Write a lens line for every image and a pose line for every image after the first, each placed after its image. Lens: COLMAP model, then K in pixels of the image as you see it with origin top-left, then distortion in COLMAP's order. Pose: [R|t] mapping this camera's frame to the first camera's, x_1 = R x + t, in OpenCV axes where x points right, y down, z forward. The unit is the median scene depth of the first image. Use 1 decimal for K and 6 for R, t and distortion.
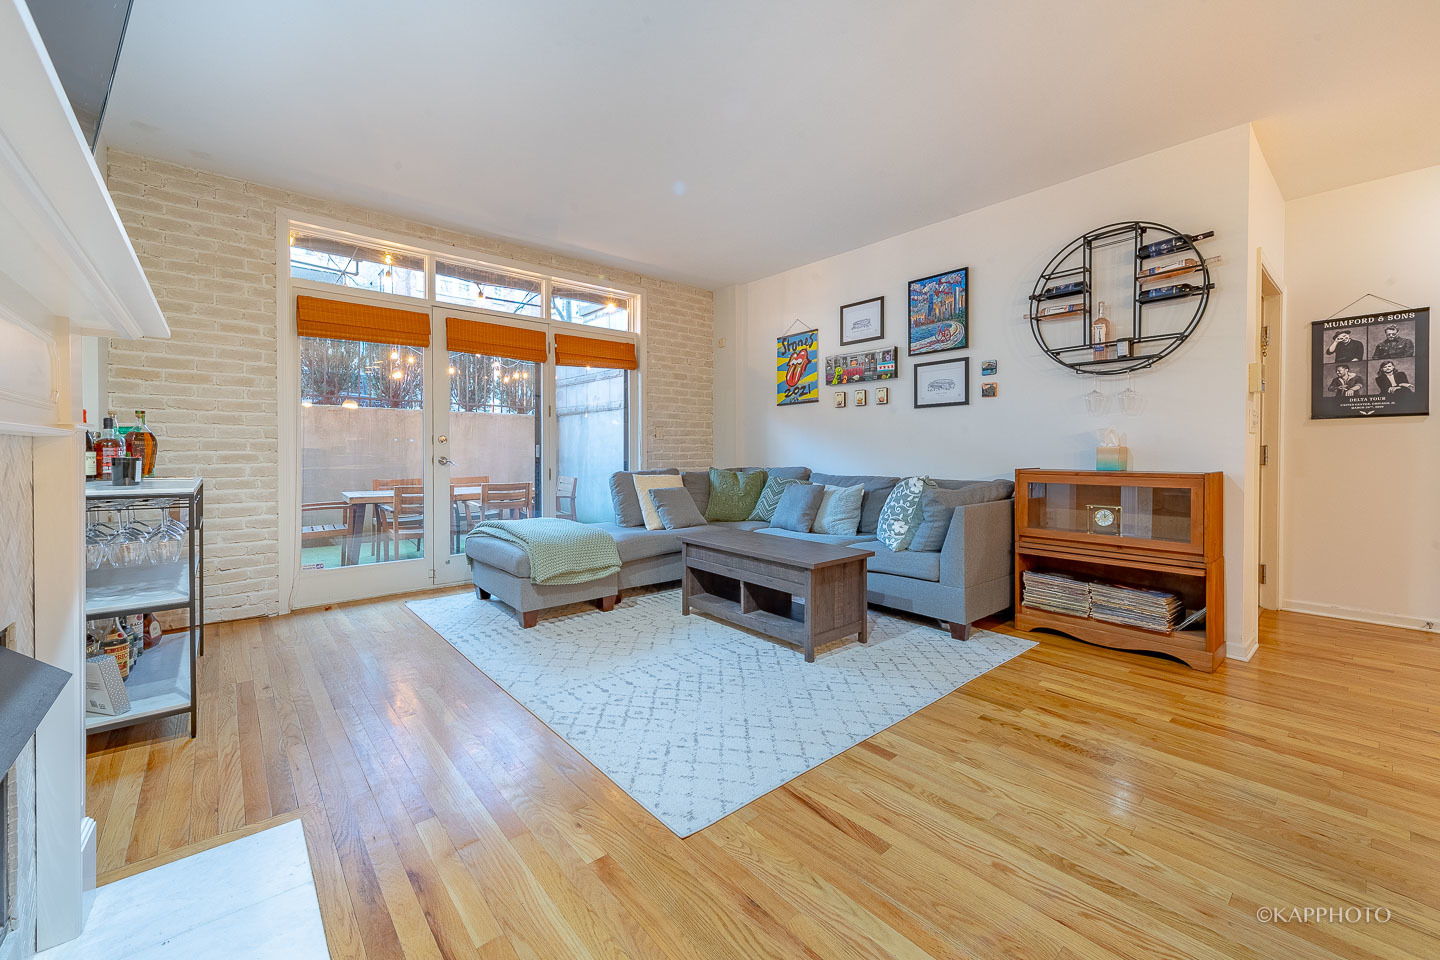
lens RADIAL K [[575.5, 0, 718.6], [0, 575.5, 451.0], [0, 0, 1]] dist [0.013616, -0.000341]
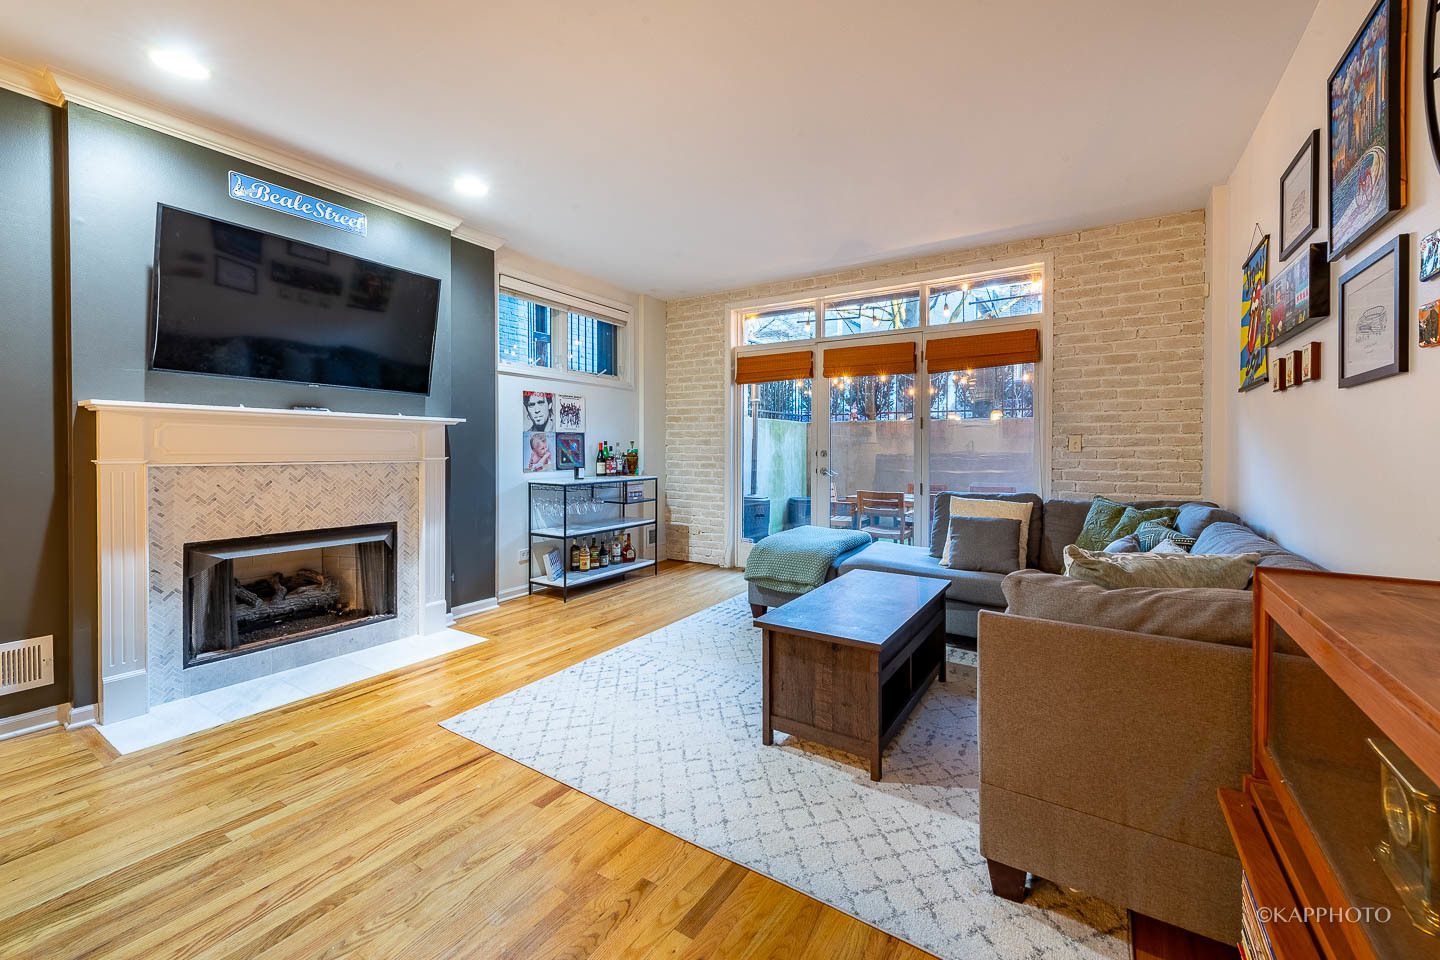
lens RADIAL K [[575.5, 0, 718.6], [0, 575.5, 451.0], [0, 0, 1]] dist [0.013616, -0.000341]
pose [[0.277849, 0.006333, -0.960604, 0.671459], [-0.003228, 0.999979, 0.005659, -0.034443], [0.960619, 0.001529, 0.277863, 0.524199]]
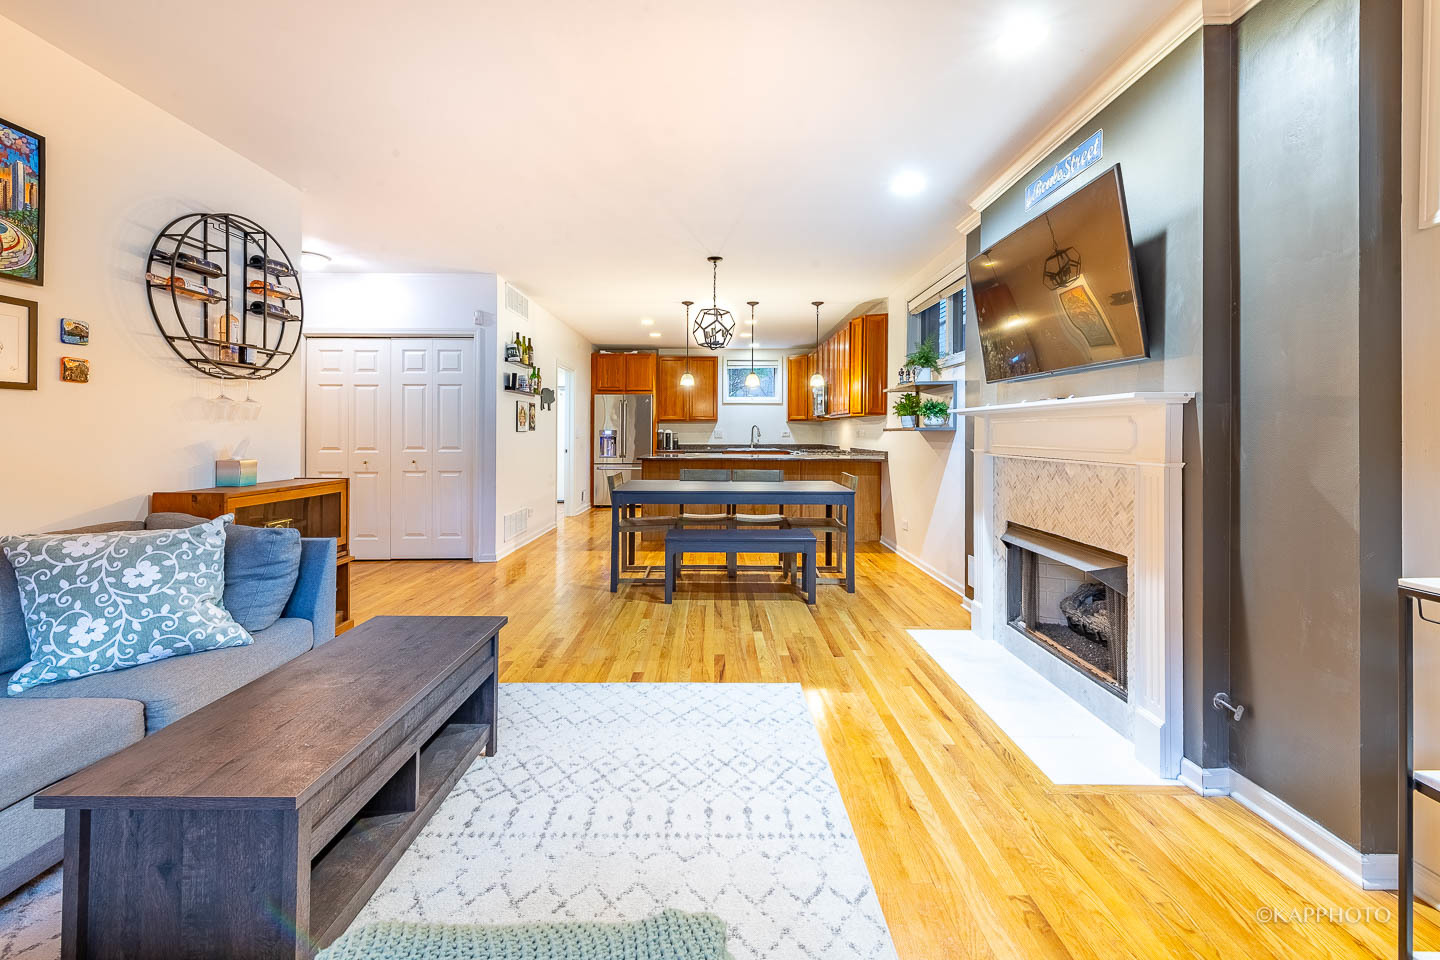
lens RADIAL K [[576.7, 0, 720.4], [0, 576.7, 428.9], [0, 0, 1]] dist [0.019065, -0.006803]
pose [[-0.765198, 0.002384, 0.643790, -0.419736], [-0.004424, 0.999950, -0.008961, -0.043078], [-0.643780, -0.009705, -0.765149, 1.030655]]
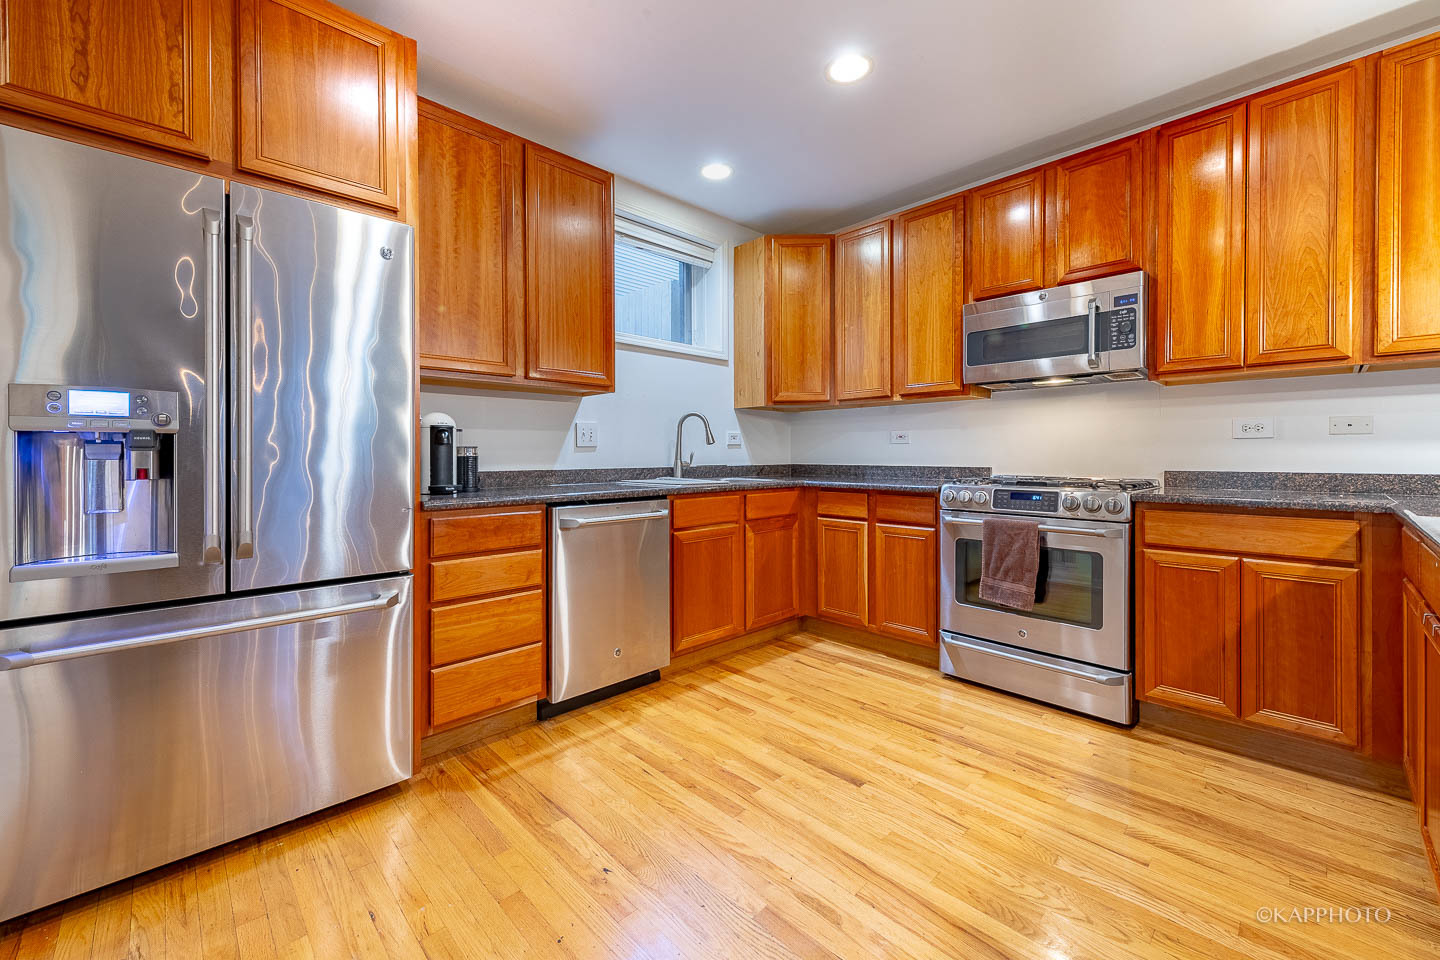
lens RADIAL K [[598.1, 0, 735.1], [0, 598.1, 460.4], [0, 0, 1]] dist [0.006796, -0.000978]
pose [[-0.998998, 0.001460, -0.044724, 1.167833], [0.001124, 0.999971, 0.007544, -0.014136], [0.044734, 0.007486, -0.998971, -0.159854]]
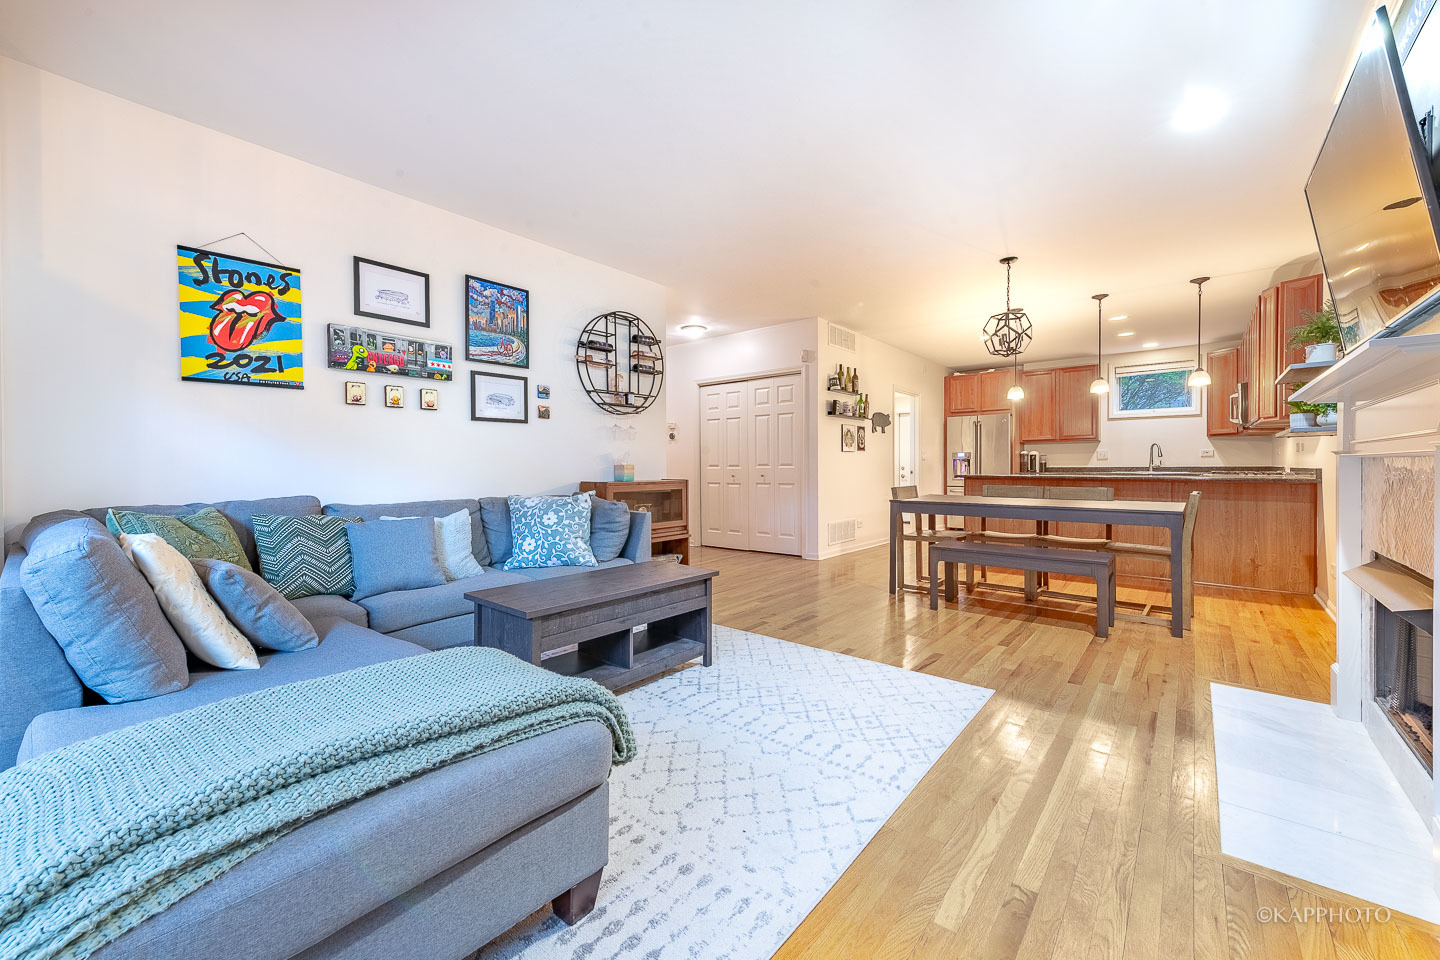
lens RADIAL K [[564.5, 0, 726.3], [0, 564.5, 465.8], [0, 0, 1]] dist [0.008961, -0.000257]
pose [[-0.175622, 0.000180, 0.984458, -0.647027], [0.002086, 0.999998, 0.000189, -0.003662], [-0.984455, 0.002087, -0.175622, 0.847361]]
